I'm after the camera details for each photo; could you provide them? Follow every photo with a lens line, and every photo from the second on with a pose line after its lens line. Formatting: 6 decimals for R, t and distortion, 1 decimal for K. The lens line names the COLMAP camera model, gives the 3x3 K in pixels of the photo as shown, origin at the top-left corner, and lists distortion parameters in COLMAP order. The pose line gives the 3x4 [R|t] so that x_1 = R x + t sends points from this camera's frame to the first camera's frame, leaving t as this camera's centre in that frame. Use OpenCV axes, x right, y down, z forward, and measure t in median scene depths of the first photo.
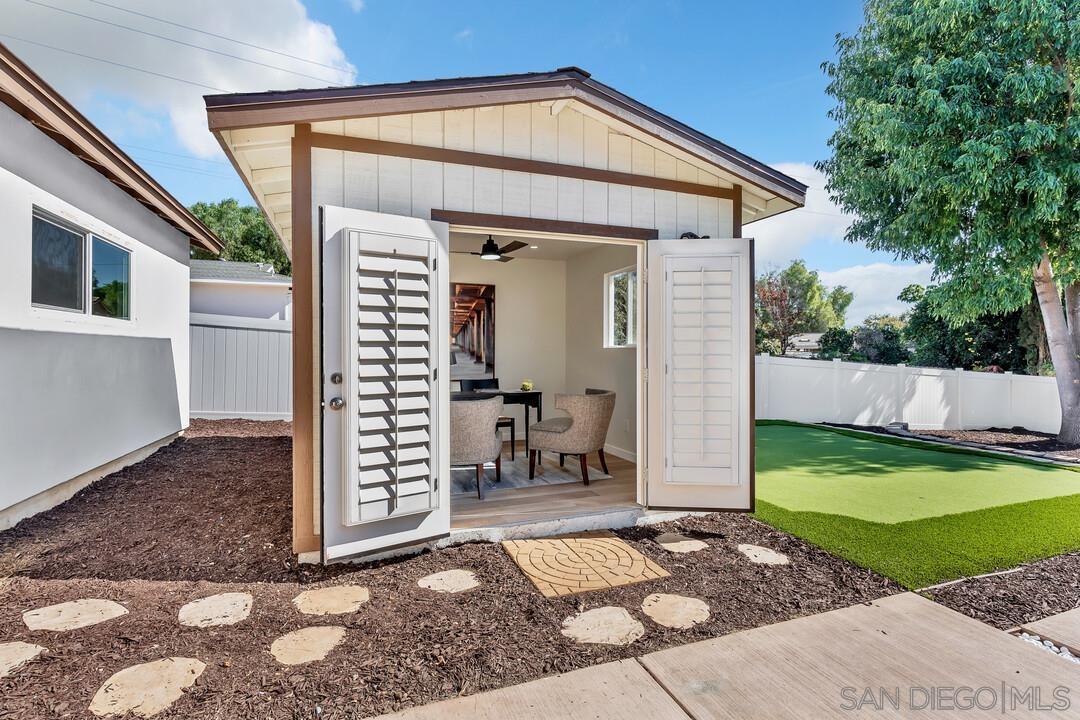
lens RADIAL K [[504.6, 0, 538.9], [0, 504.6, 352.8], [0, 0, 1]] dist [-0.000342, -0.002010]
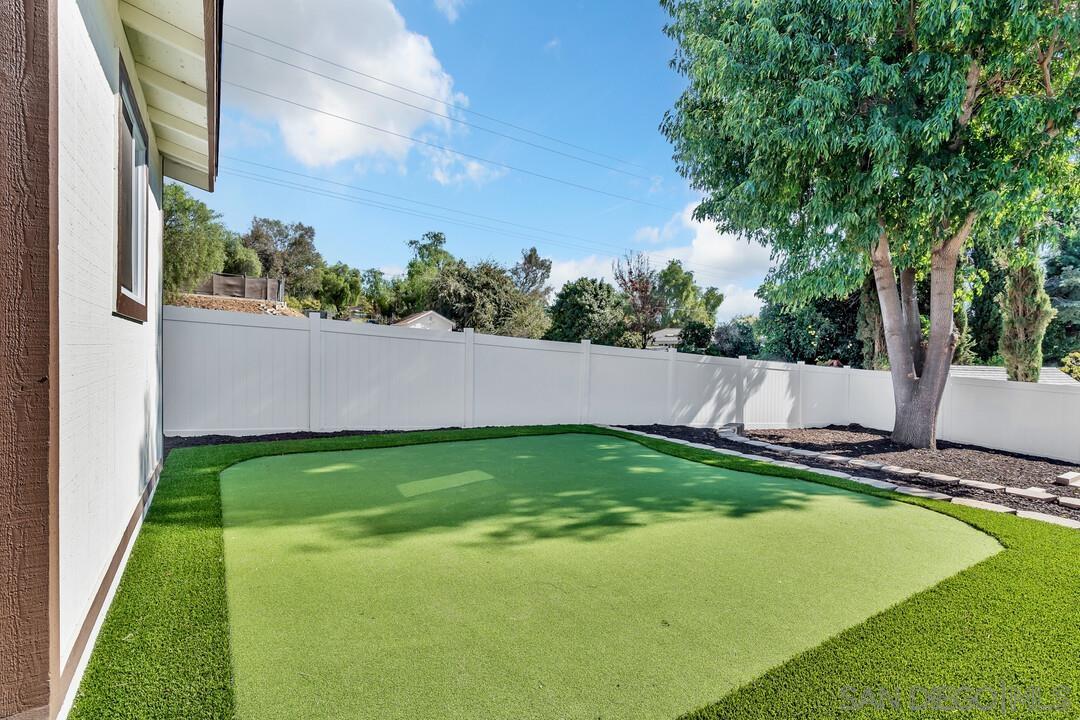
lens RADIAL K [[504.6, 0, 538.9], [0, 504.6, 352.8], [0, 0, 1]] dist [-0.000342, -0.002010]
pose [[0.980834, 0.011331, 0.194514, 0.161373], [-0.012361, 0.999915, 0.004081, 0.014878], [-0.194451, -0.006407, 0.980891, 0.163723]]
